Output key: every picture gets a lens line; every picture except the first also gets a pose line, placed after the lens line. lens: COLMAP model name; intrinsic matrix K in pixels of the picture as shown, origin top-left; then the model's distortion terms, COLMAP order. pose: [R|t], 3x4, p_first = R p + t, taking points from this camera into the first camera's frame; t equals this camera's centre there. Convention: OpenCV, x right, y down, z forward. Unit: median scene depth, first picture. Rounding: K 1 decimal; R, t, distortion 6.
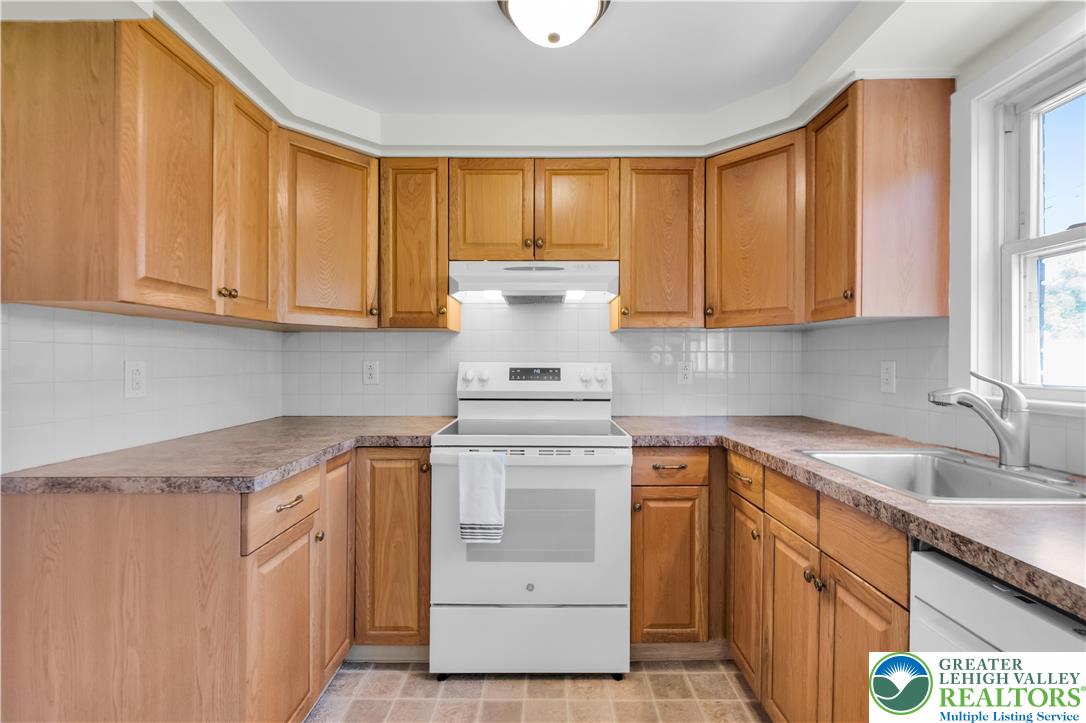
lens RADIAL K [[475.7, 0, 538.0], [0, 475.7, 361.8], [0, 0, 1]] dist [-0.003488, -0.001017]
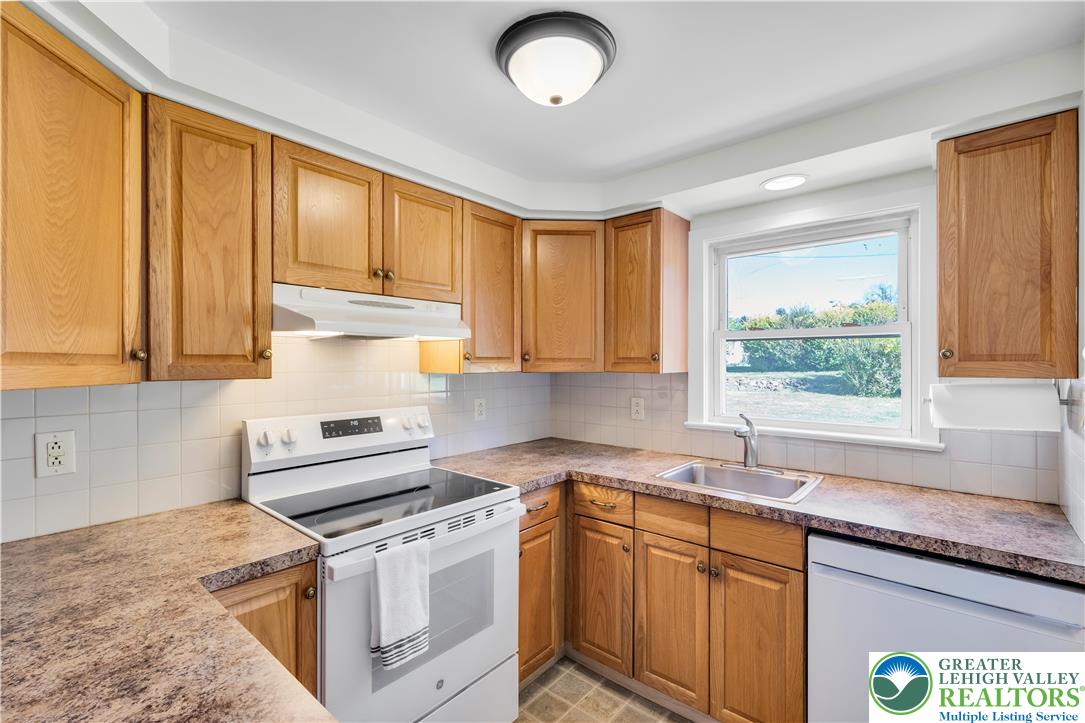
lens RADIAL K [[475.2, 0, 520.4], [0, 475.2, 360.4], [0, 0, 1]] dist [-0.003488, -0.001017]
pose [[0.657842, -0.004685, 0.753142, -0.549885], [0.005243, 0.999985, 0.001640, -0.112457], [-0.753138, 0.002870, 0.657856, 0.308982]]
